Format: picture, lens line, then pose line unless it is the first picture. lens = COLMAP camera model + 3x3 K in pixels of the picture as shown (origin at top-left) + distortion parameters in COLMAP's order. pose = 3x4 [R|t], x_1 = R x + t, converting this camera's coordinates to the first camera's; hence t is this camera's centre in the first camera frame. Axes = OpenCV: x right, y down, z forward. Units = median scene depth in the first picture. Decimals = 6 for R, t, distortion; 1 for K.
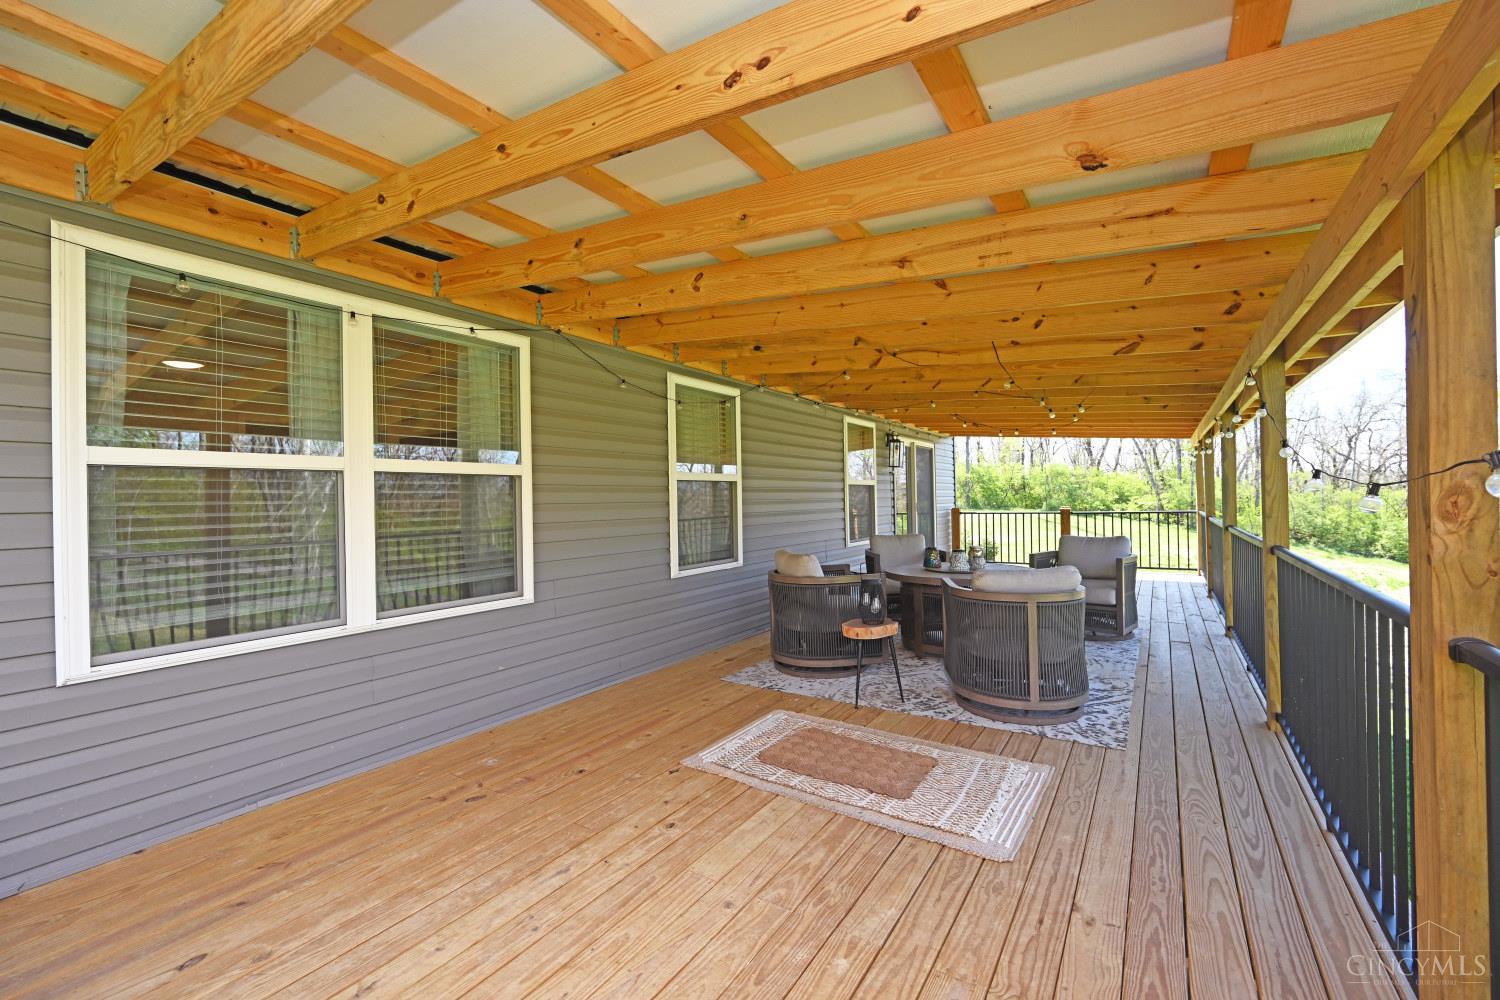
lens RADIAL K [[595.1, 0, 737.2], [0, 595.1, 497.7], [0, 0, 1]] dist [0.000908, 0.000642]
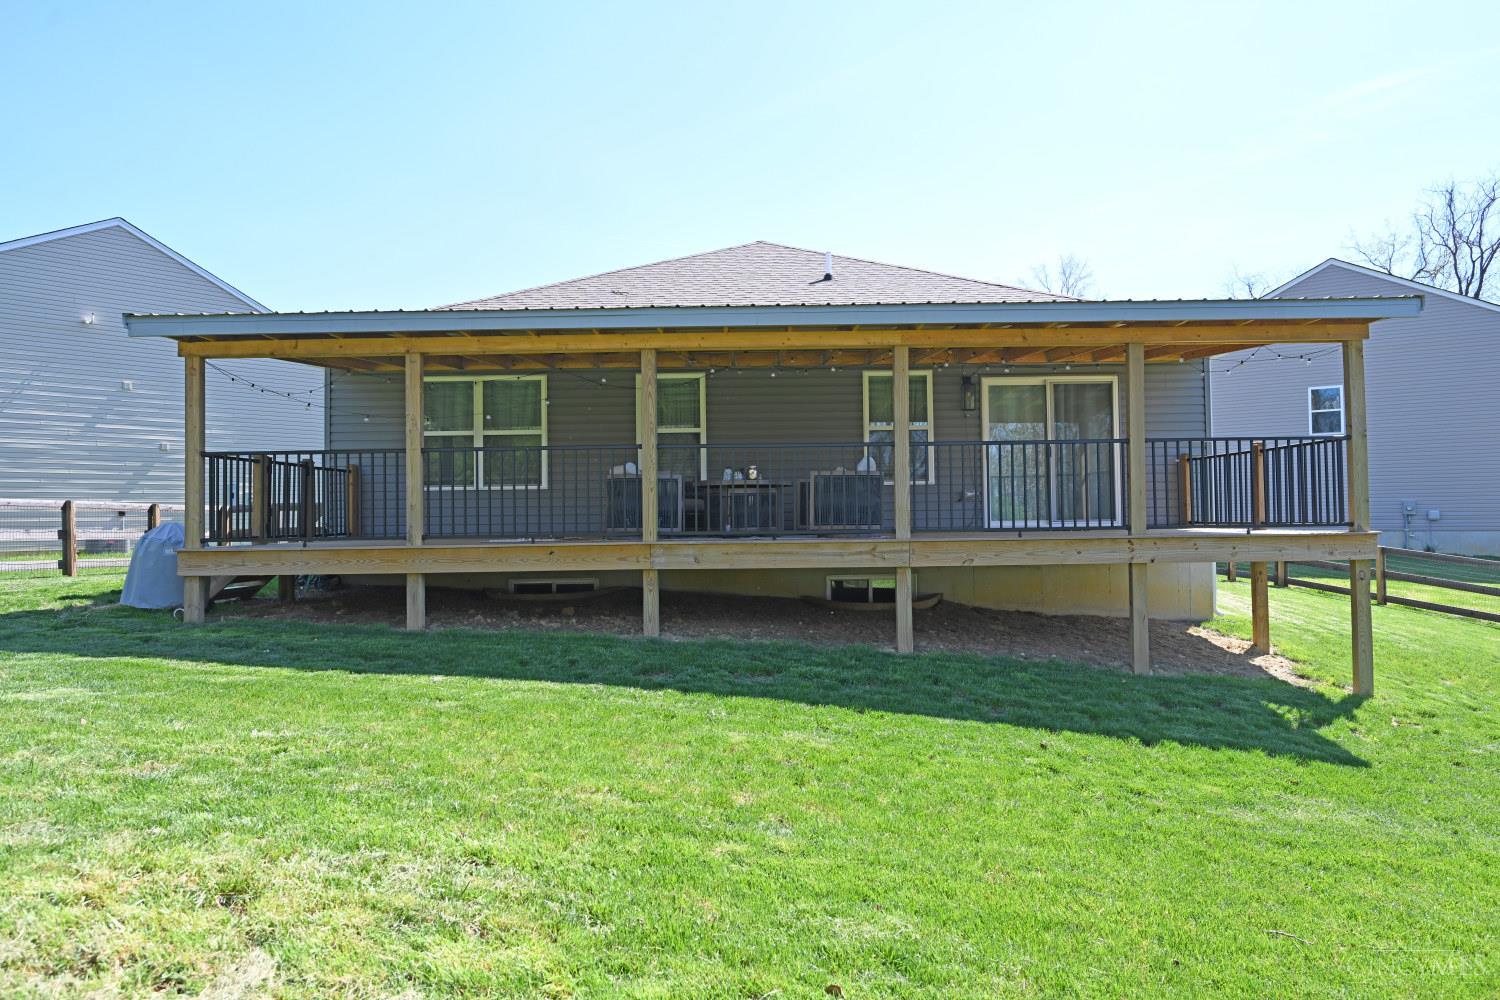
lens RADIAL K [[918.1, 0, 757.2], [0, 918.1, 495.3], [0, 0, 1]] dist [-0.005080, -0.001665]
pose [[0.569441, -0.017205, -0.821852, 2.501334], [0.005405, 0.999838, -0.017186, 0.217011], [0.822015, 0.005344, 0.569441, -0.286775]]
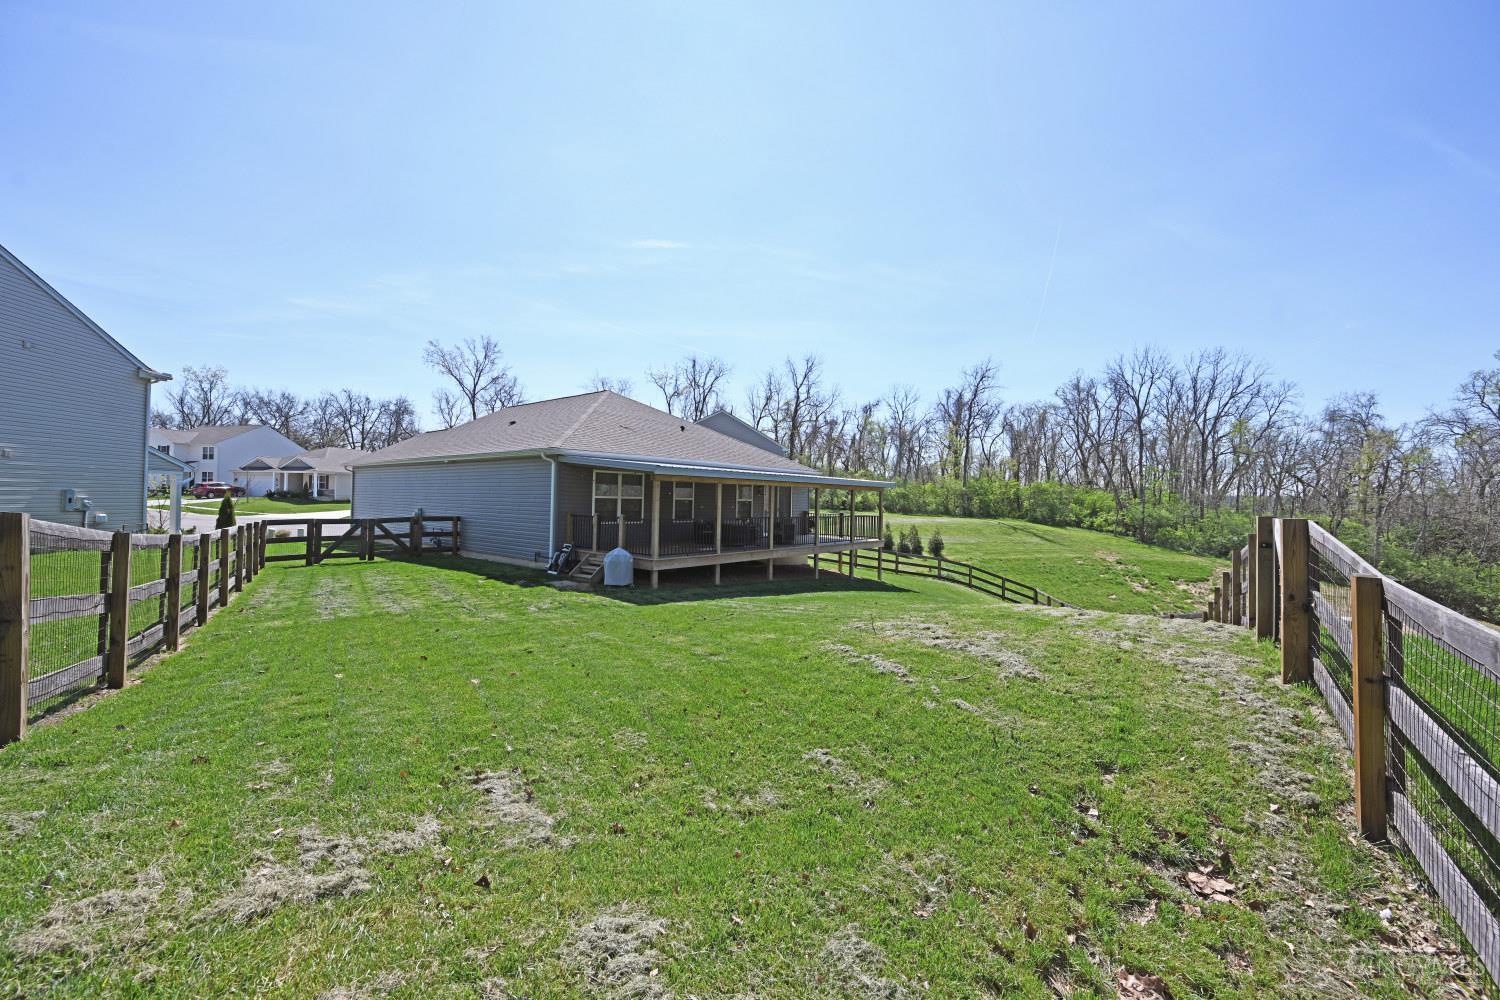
lens RADIAL K [[595.1, 0, 755.9], [0, 595.1, 492.1], [0, 0, 1]] dist [0.000908, 0.000642]
pose [[0.996277, 0.032981, -0.079652, 0.865393], [-0.034011, 0.999354, -0.011603, -0.058341], [0.079218, 0.014269, 0.996755, -3.413319]]
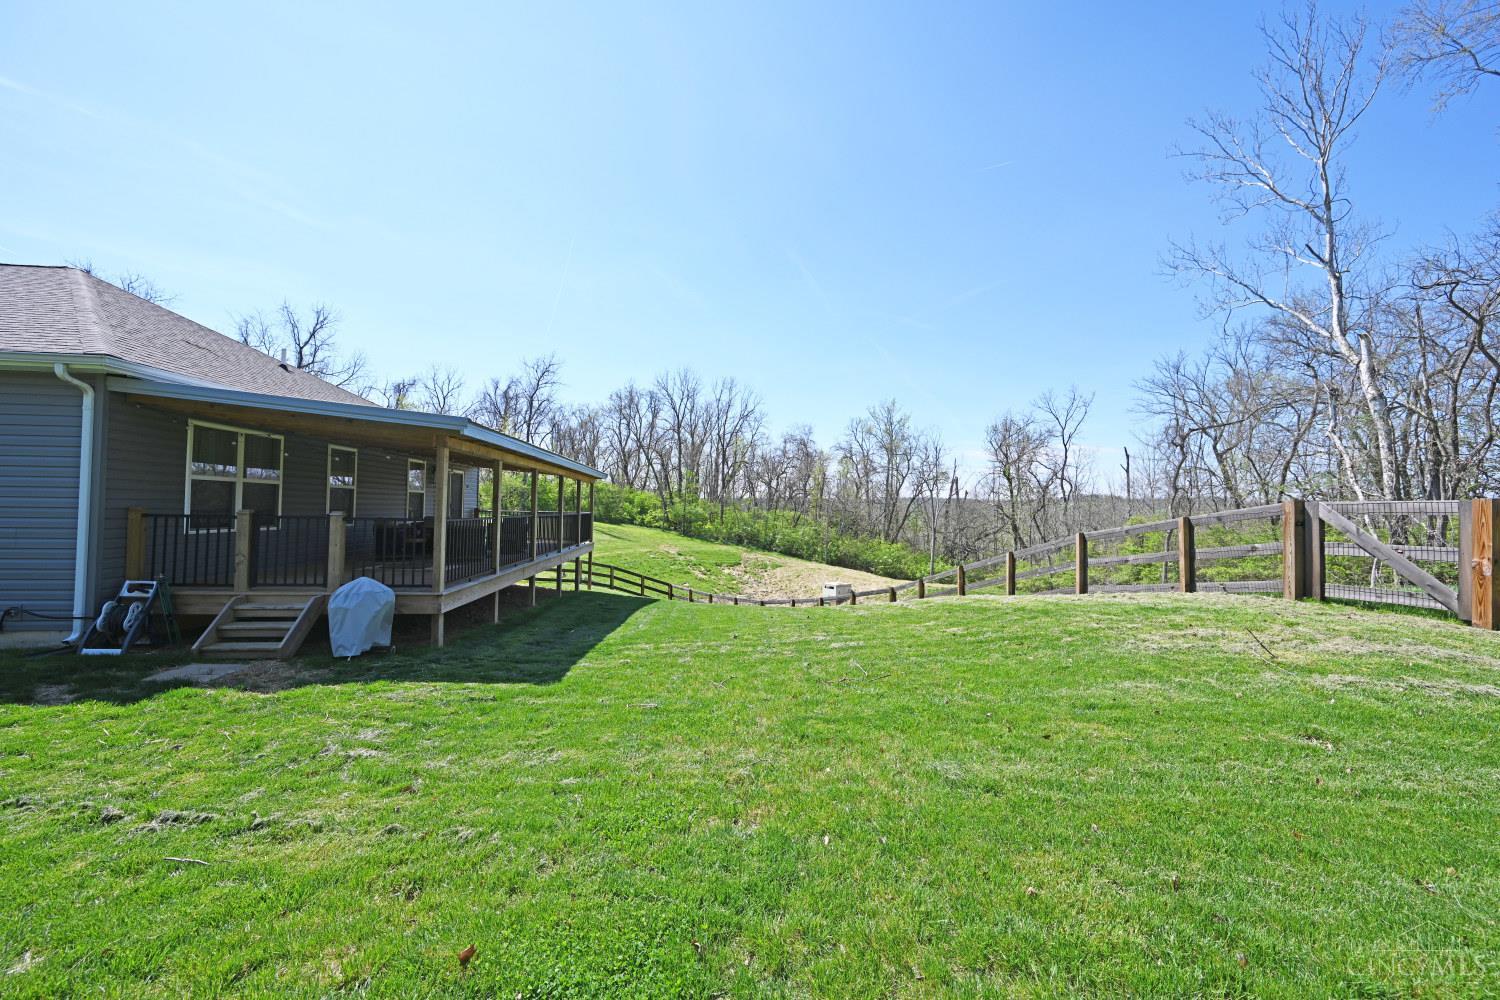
lens RADIAL K [[595.1, 0, 755.3], [0, 595.1, 496.0], [0, 0, 1]] dist [0.000908, 0.000642]
pose [[0.753863, 0.042129, 0.655680, -0.416521], [-0.028277, 0.999098, -0.031683, 0.034727], [-0.656423, 0.005344, 0.754374, -2.141779]]
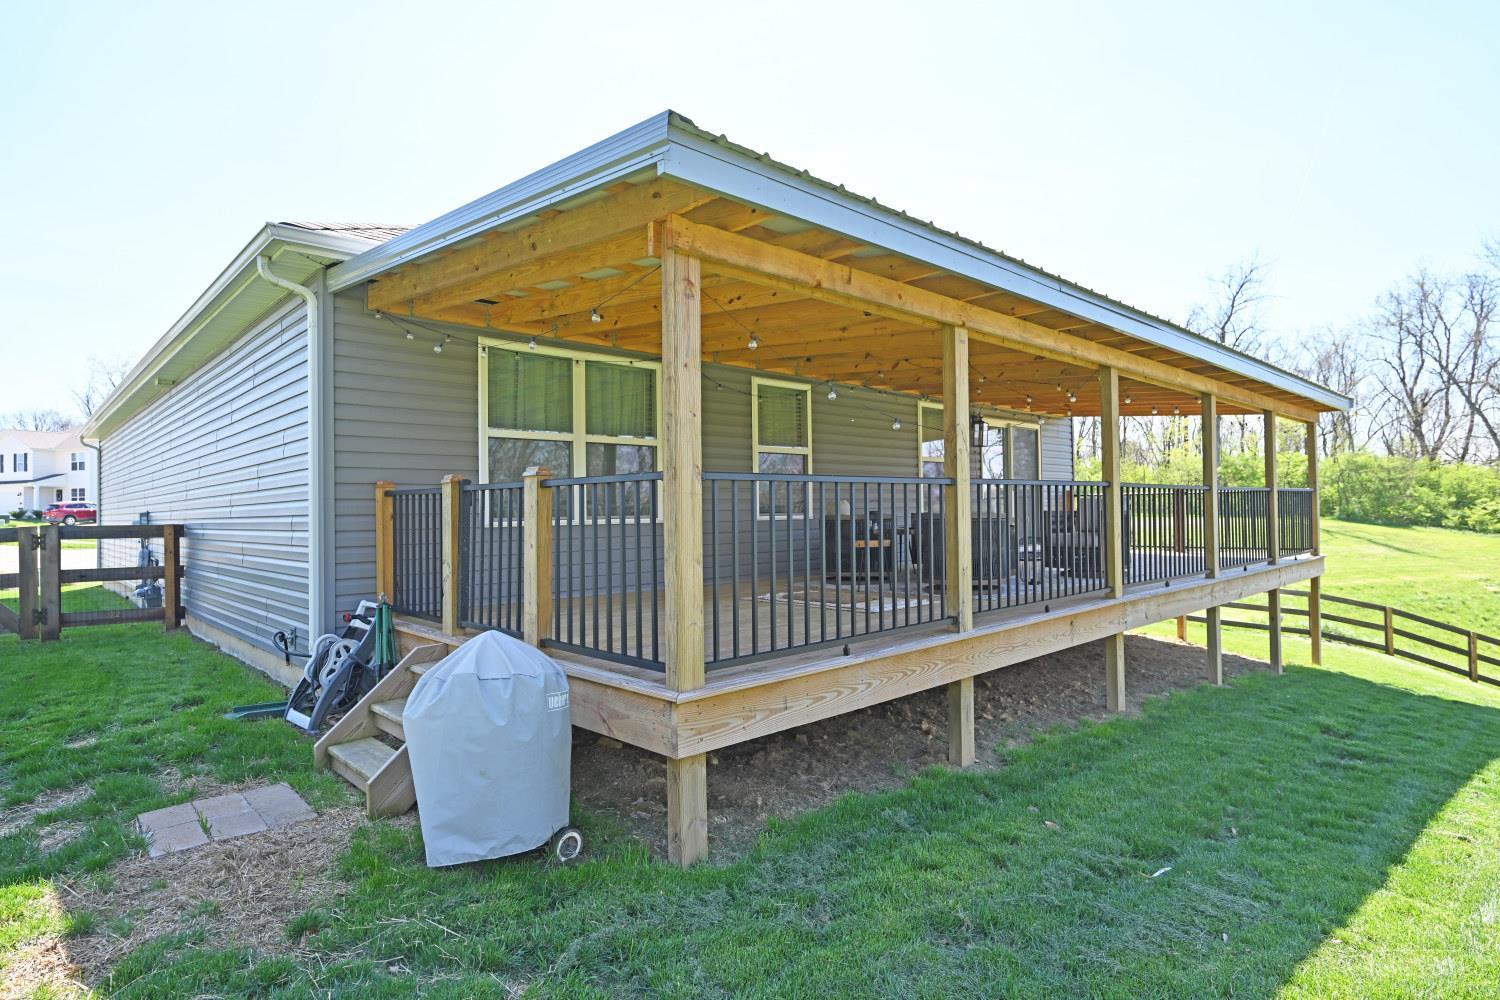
lens RADIAL K [[797.2, 0, 757.5], [0, 797.2, 502.0], [0, 0, 1]] dist [0.001478, 0.000876]
pose [[0.981357, -0.003390, -0.192163, 0.281124], [0.001768, 0.999961, -0.008613, 0.113877], [0.192185, 0.008113, 0.981325, -0.930429]]
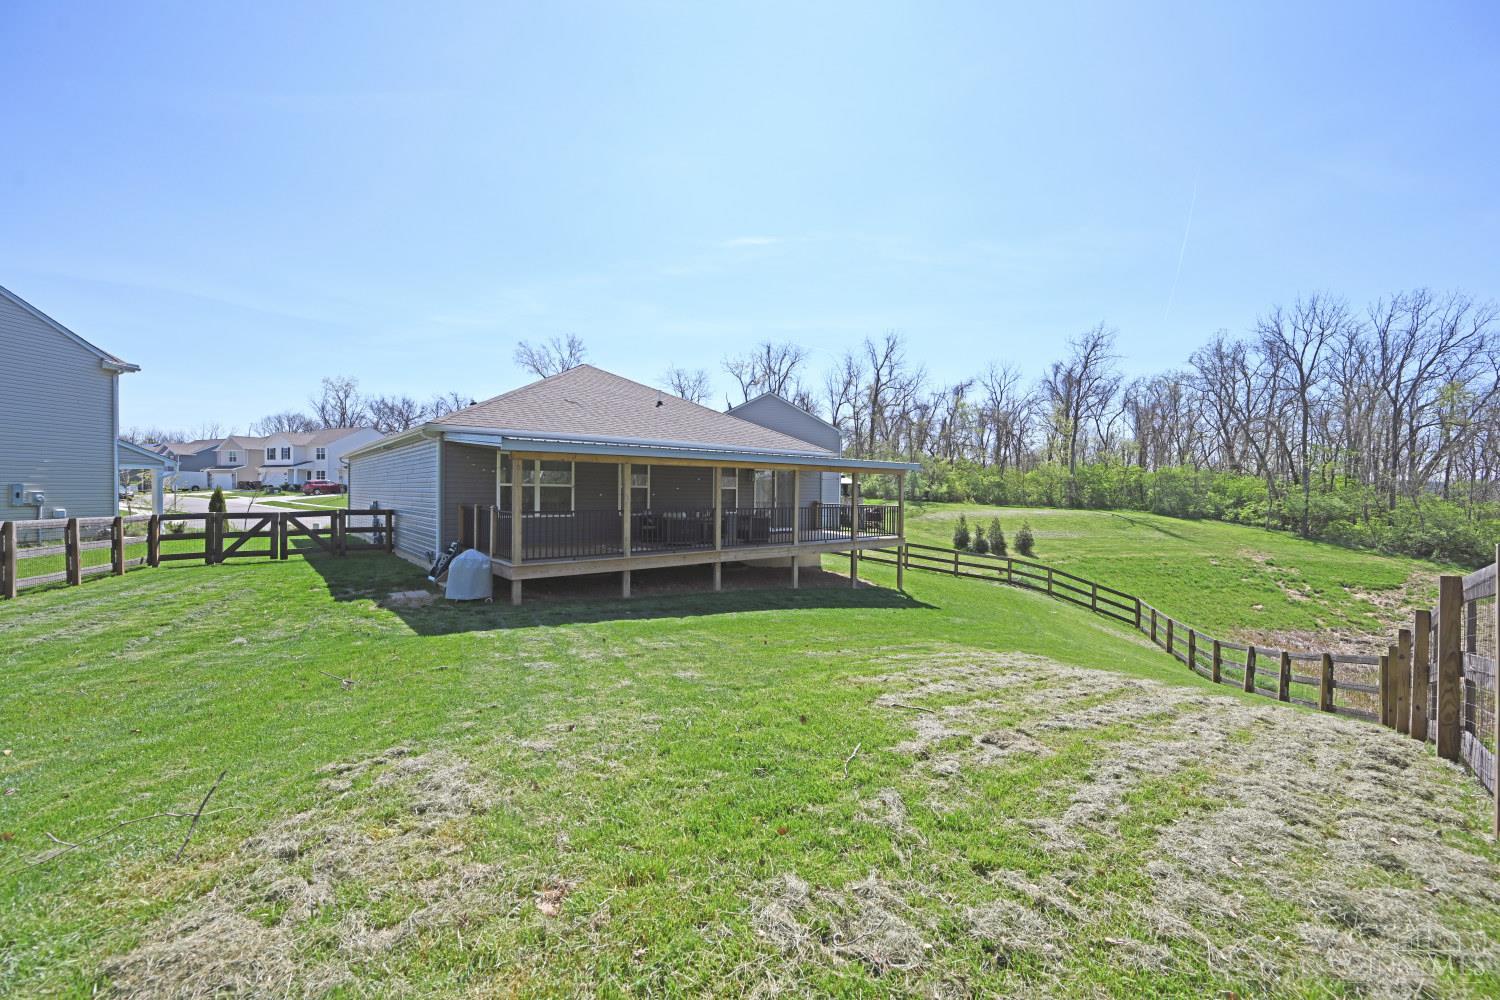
lens RADIAL K [[595.1, 0, 754.1], [0, 595.1, 499.2], [0, 0, 1]] dist [0.000908, 0.000642]
pose [[0.966512, 0.026497, -0.255249, 1.627654], [-0.023113, 0.999601, 0.016250, -0.037859], [0.255578, -0.009806, 0.966739, -2.285553]]
